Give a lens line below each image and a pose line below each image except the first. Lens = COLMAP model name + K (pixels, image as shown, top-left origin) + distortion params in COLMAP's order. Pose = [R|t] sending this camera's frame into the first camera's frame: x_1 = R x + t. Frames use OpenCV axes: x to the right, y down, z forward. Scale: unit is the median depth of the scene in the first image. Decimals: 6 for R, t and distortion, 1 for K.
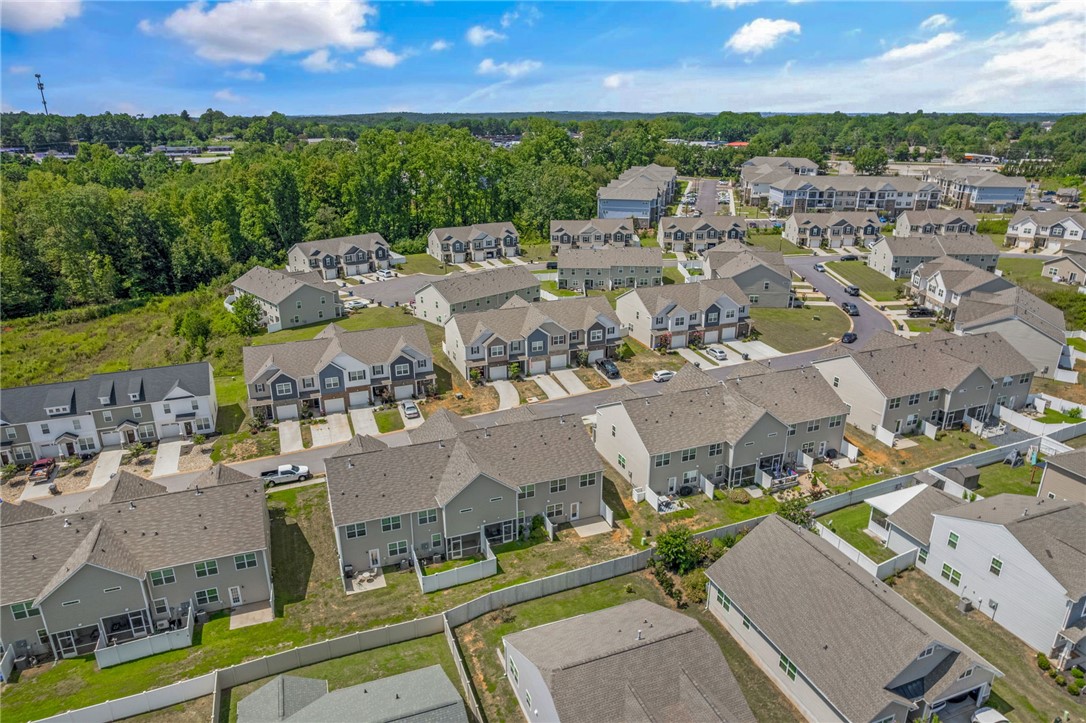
lens RADIAL K [[707.0, 0, 547.4], [0, 707.0, 359.9], [0, 0, 1]] dist [-0.068488, 0.057609]
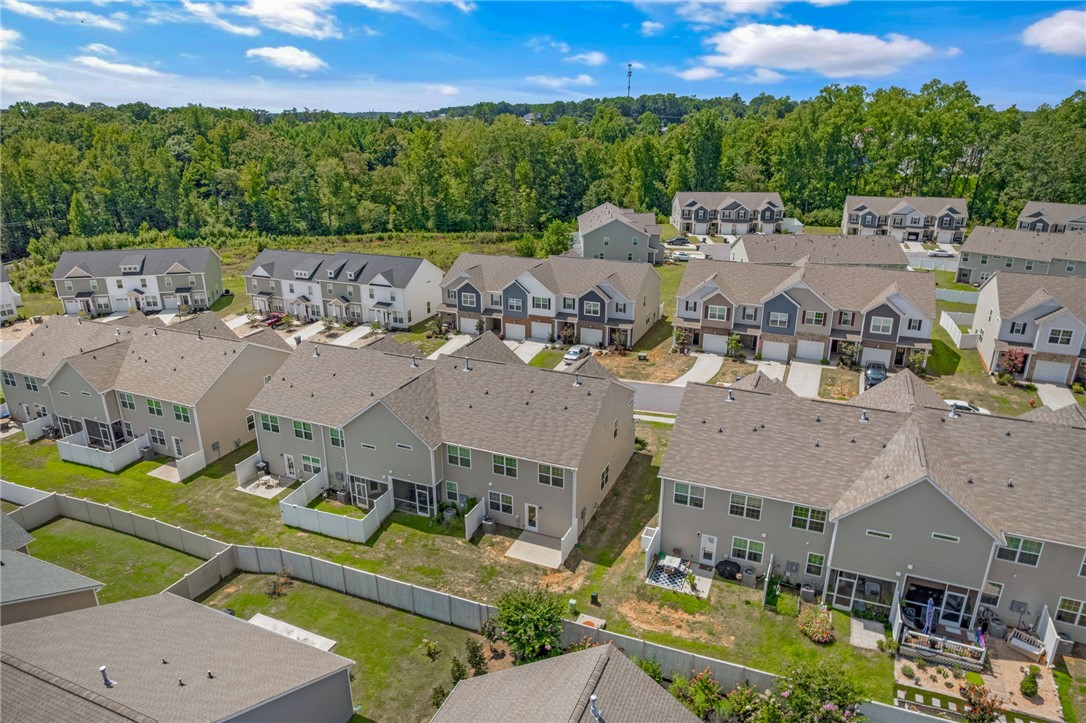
lens RADIAL K [[707.0, 0, 543.0], [0, 707.0, 361.0], [0, 0, 1]] dist [-0.068488, 0.057609]
pose [[0.711081, 0.233135, -0.663334, 0.294034], [-0.234071, 0.968107, 0.089331, 0.012555], [0.663005, 0.091746, 0.742972, 0.351515]]
